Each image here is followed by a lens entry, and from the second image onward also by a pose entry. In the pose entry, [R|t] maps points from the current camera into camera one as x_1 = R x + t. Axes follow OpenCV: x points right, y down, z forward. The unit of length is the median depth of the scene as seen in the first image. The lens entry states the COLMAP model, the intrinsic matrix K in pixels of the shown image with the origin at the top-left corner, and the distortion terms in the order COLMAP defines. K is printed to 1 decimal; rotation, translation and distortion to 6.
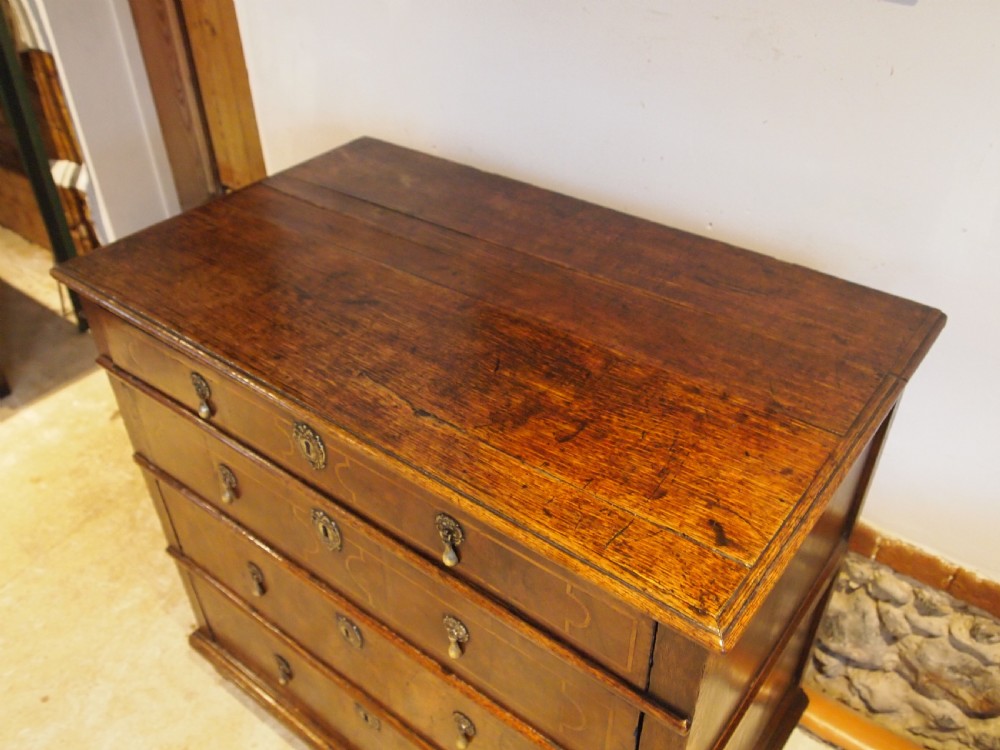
lens RADIAL K [[852.4, 0, 500.0], [0, 852.4, 375.0], [0, 0, 1]] dist [-0.035751, 0.000057]
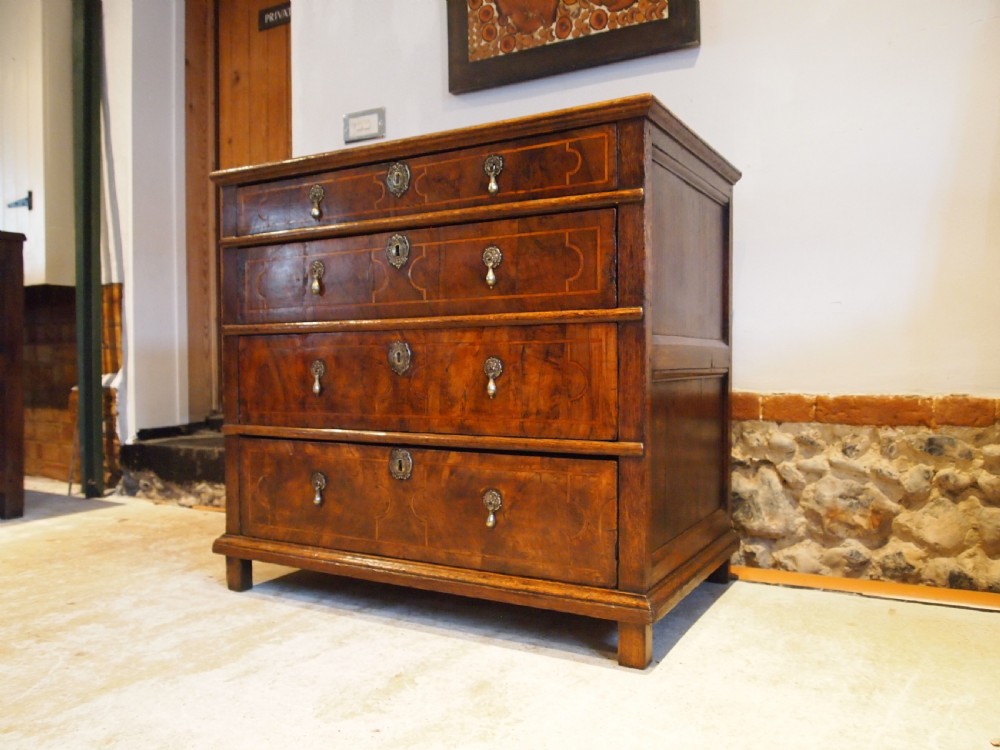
lens RADIAL K [[800.6, 0, 500.0], [0, 800.6, 375.0], [0, 0, 1]] dist [-0.040971, 0.000921]
pose [[0.991272, 0.006310, 0.131682, -0.134901], [0.070968, 0.816237, -0.573342, 0.769413], [-0.111101, 0.577683, 0.808665, -0.041535]]
